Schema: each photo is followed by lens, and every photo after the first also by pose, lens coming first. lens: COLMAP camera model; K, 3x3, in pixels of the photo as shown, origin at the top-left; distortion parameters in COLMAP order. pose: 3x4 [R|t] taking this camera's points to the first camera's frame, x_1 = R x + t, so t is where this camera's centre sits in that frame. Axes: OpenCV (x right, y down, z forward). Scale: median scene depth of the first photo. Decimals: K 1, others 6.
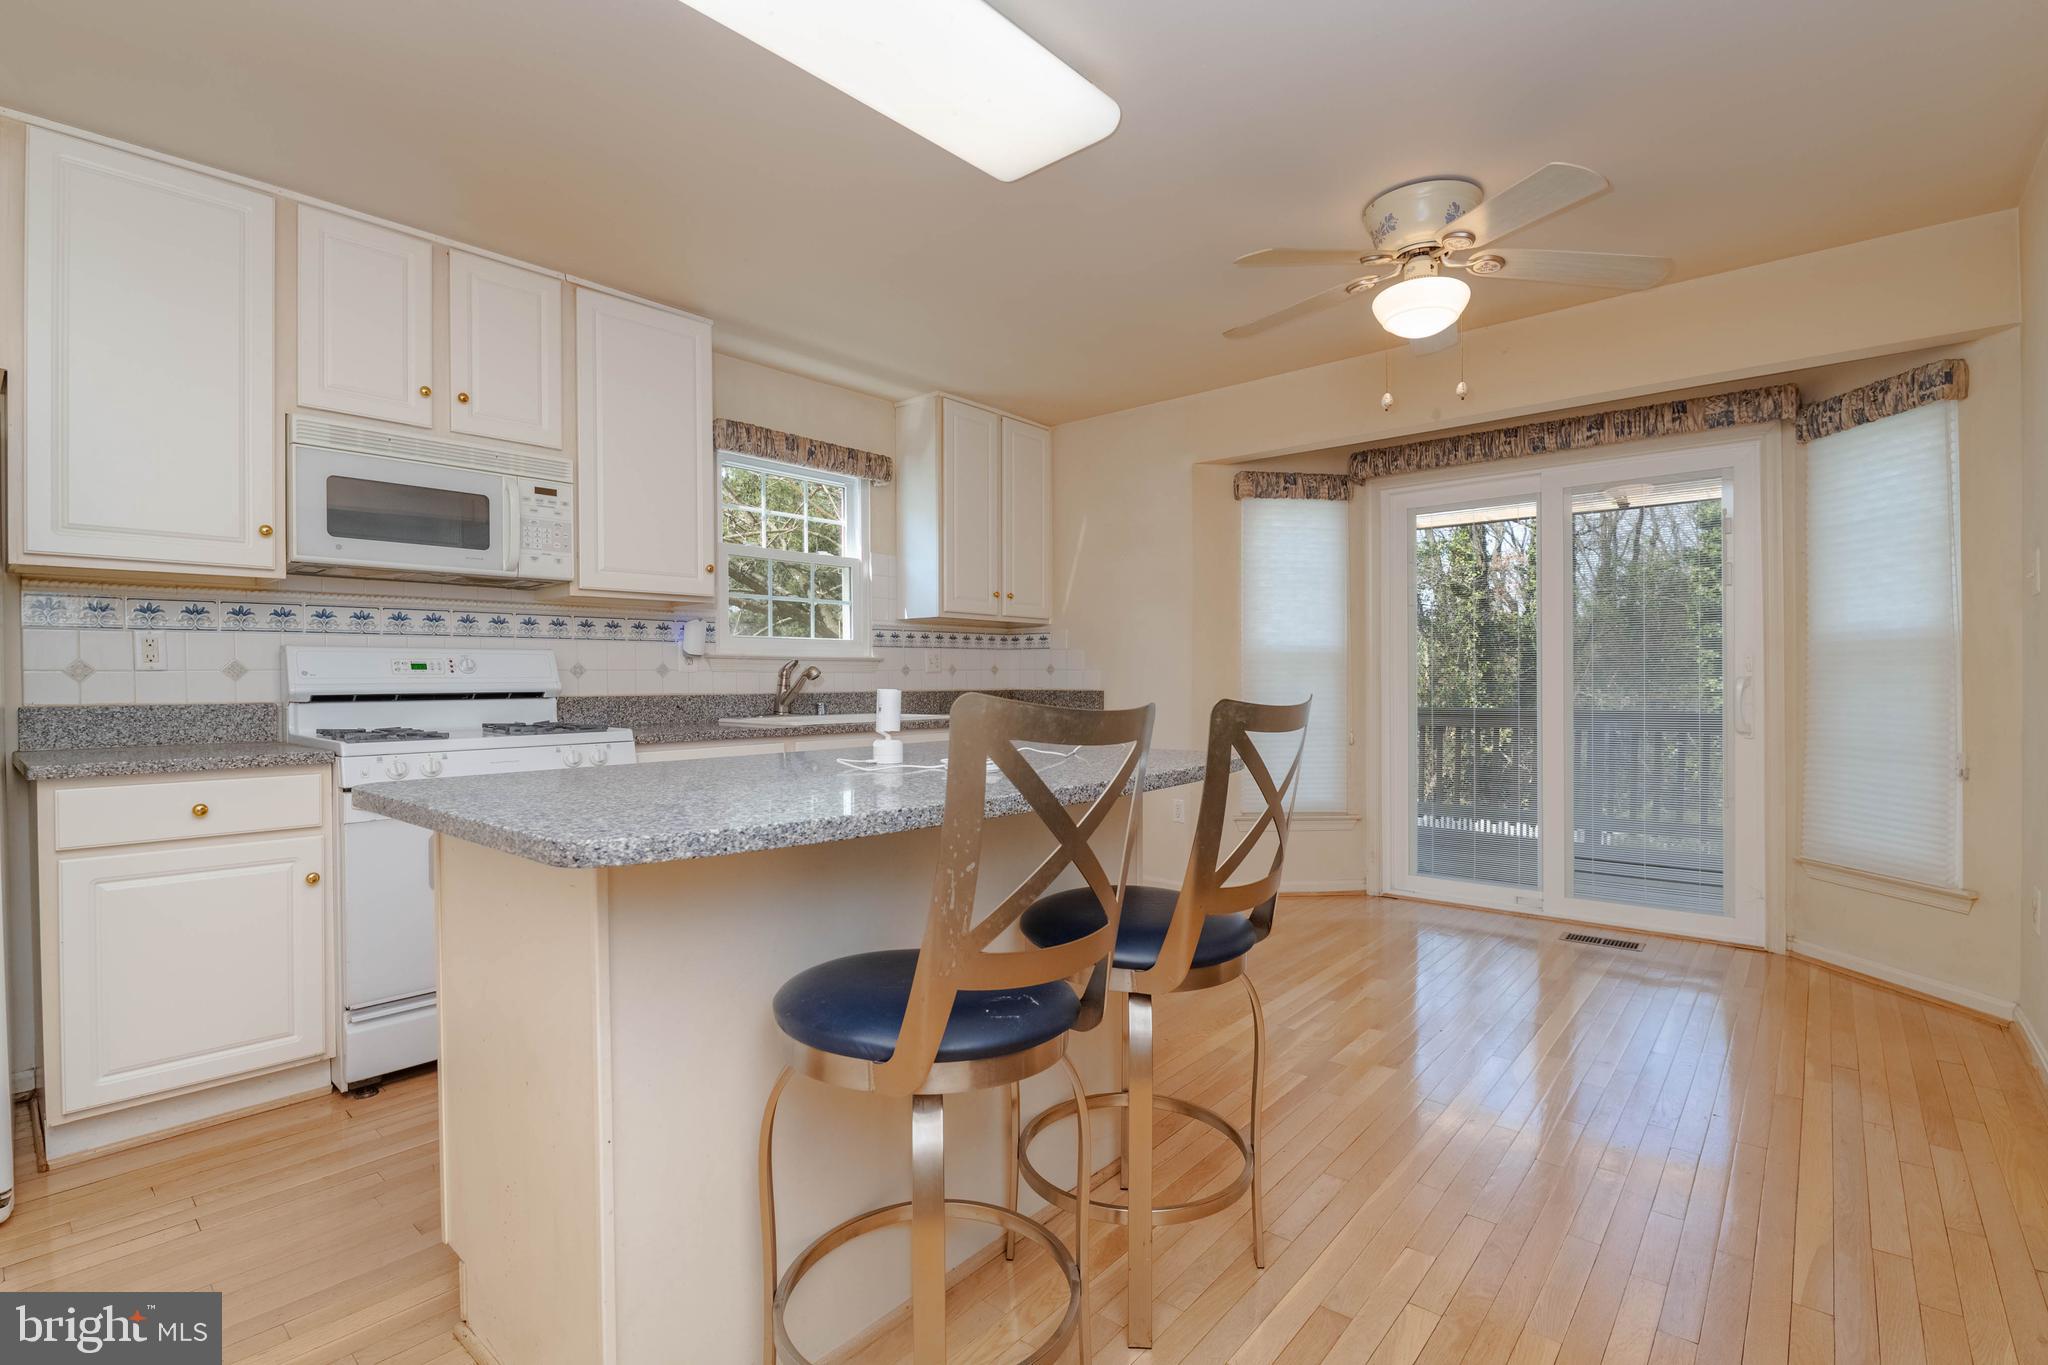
lens RADIAL K [[944.7, 0, 1039.2], [0, 944.7, 692.4], [0, 0, 1]] dist [-0.014795, -0.000452]
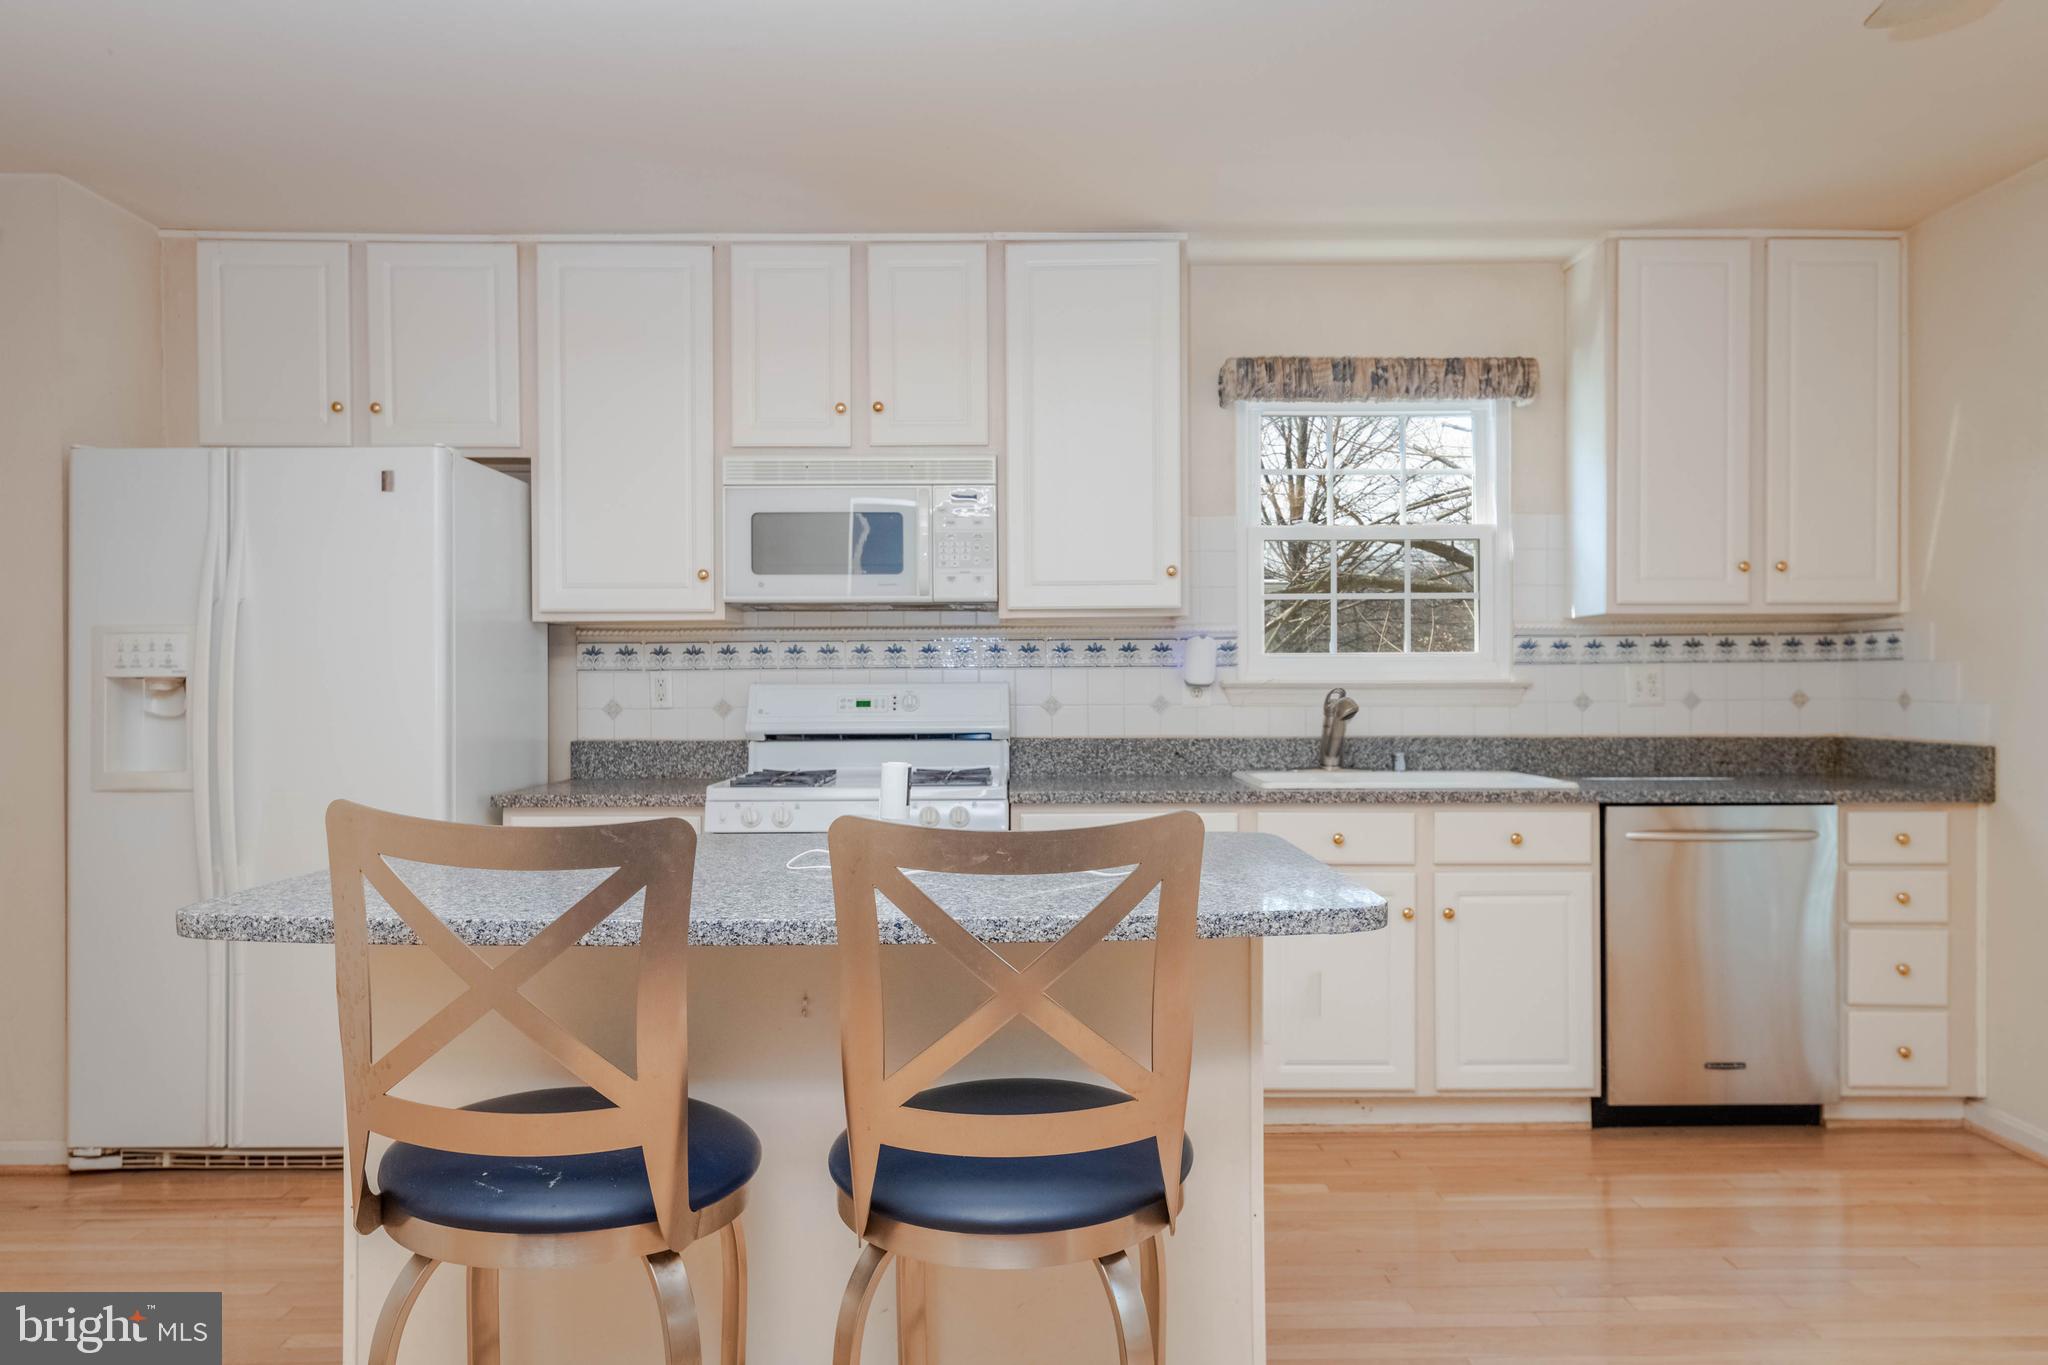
lens RADIAL K [[1424.9, 0, 1023.4], [0, 1424.9, 678.5], [0, 0, 1]] dist [0.021976, 0.004783]
pose [[0.650773, -0.001790, -0.759270, 0.404650], [-0.010166, 0.999887, -0.011071, -0.031235], [0.759204, 0.014924, 0.650682, 0.171688]]
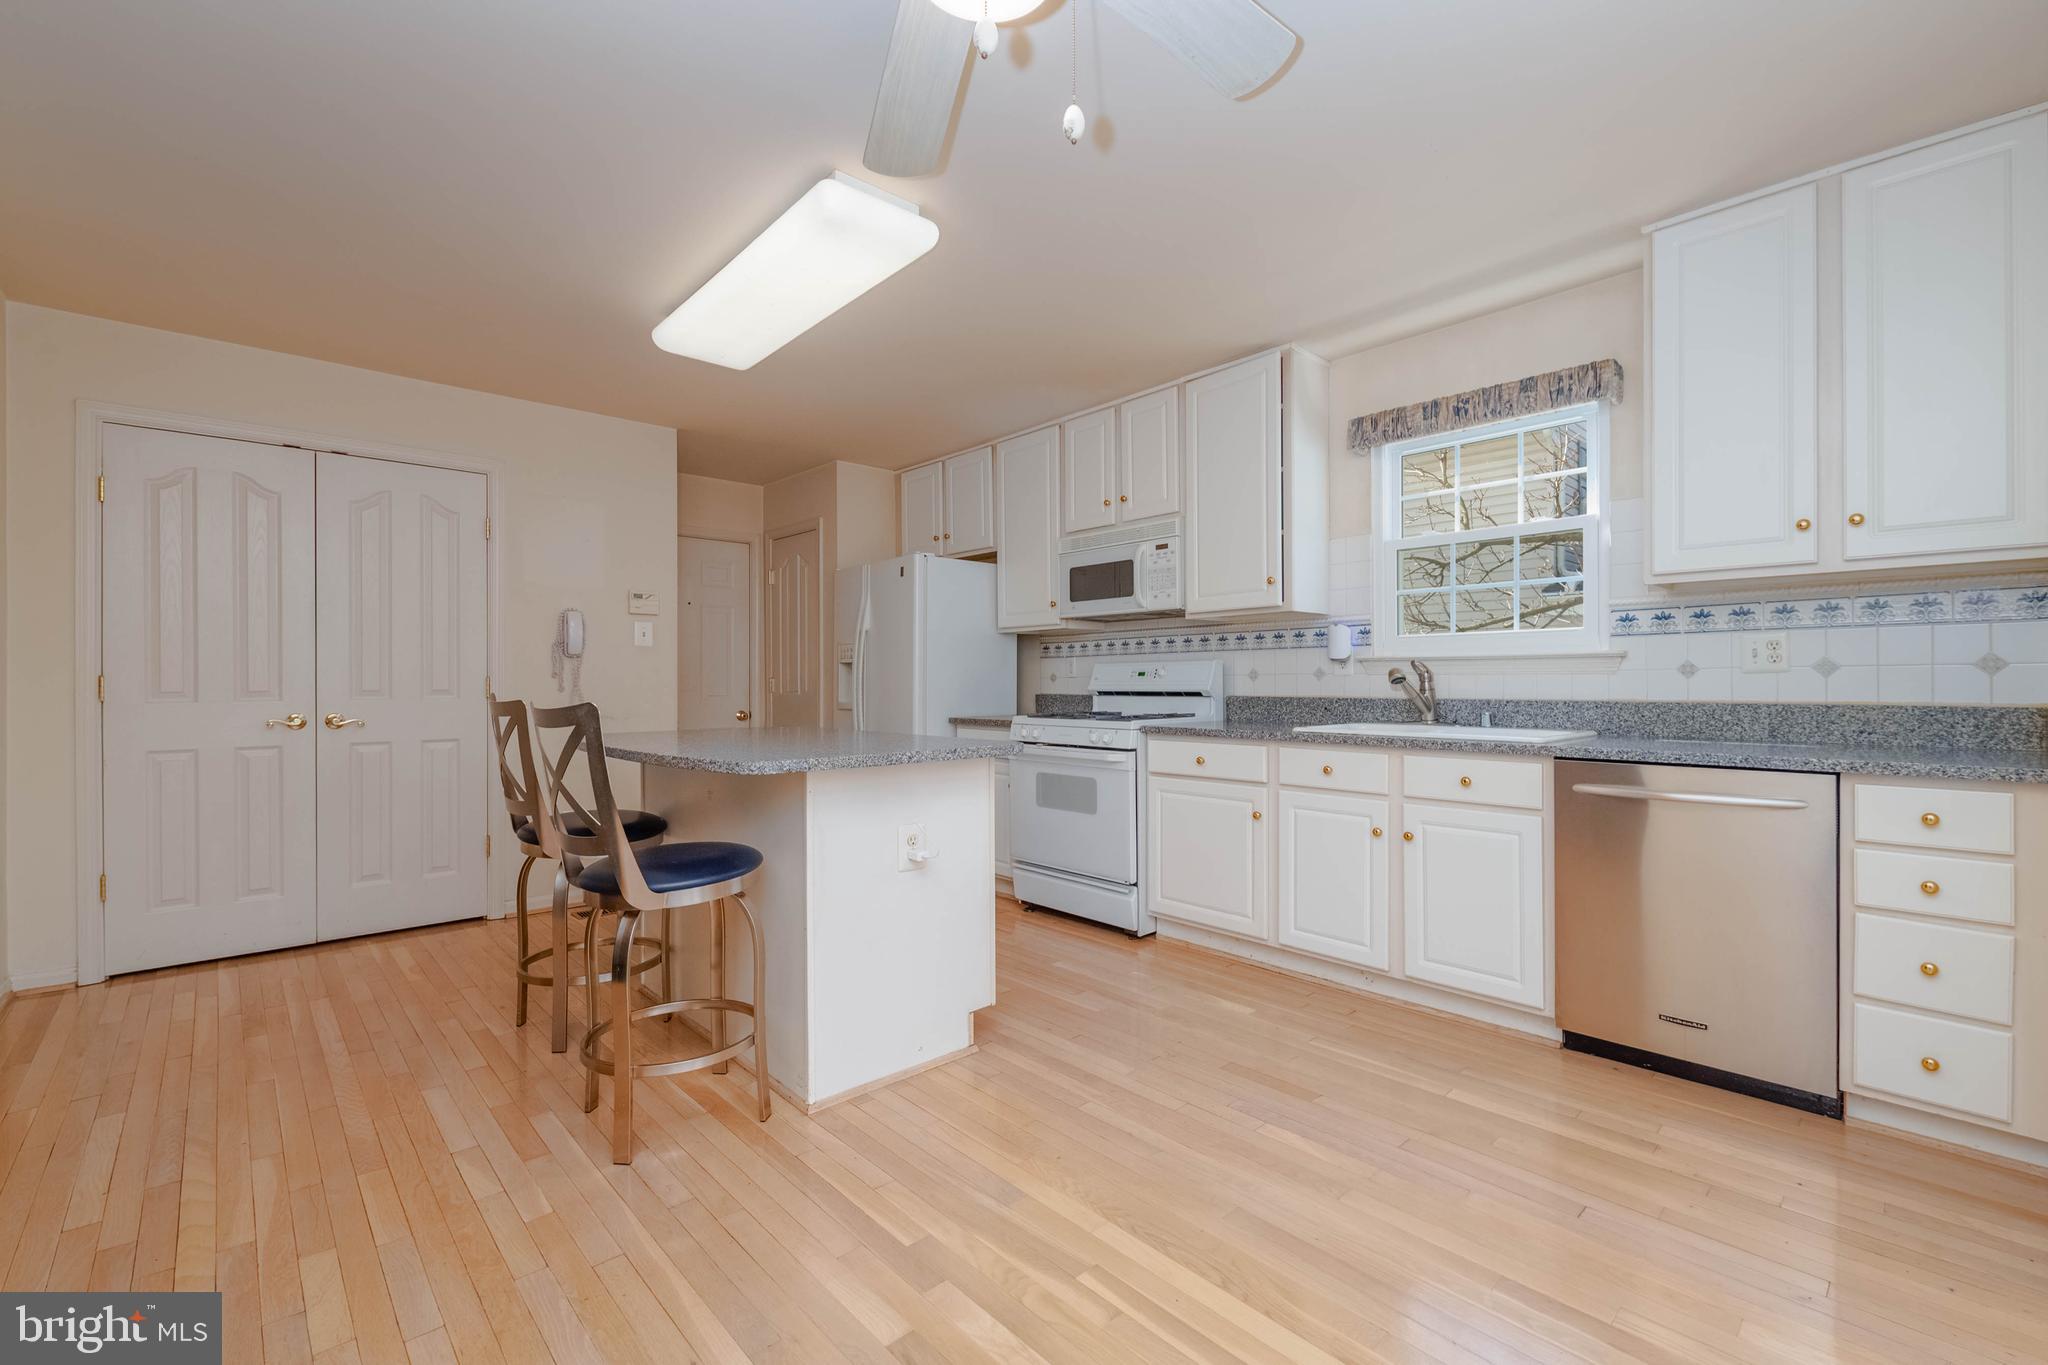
lens RADIAL K [[874.1, 0, 1015.0], [0, 874.1, 674.6], [0, 0, 1]] dist [0.011925, -0.001252]
pose [[-0.134453, -0.001787, -0.990918, 0.643499], [-0.008439, 0.999964, -0.000658, -0.019745], [0.990884, 0.008274, -0.134463, 0.799890]]
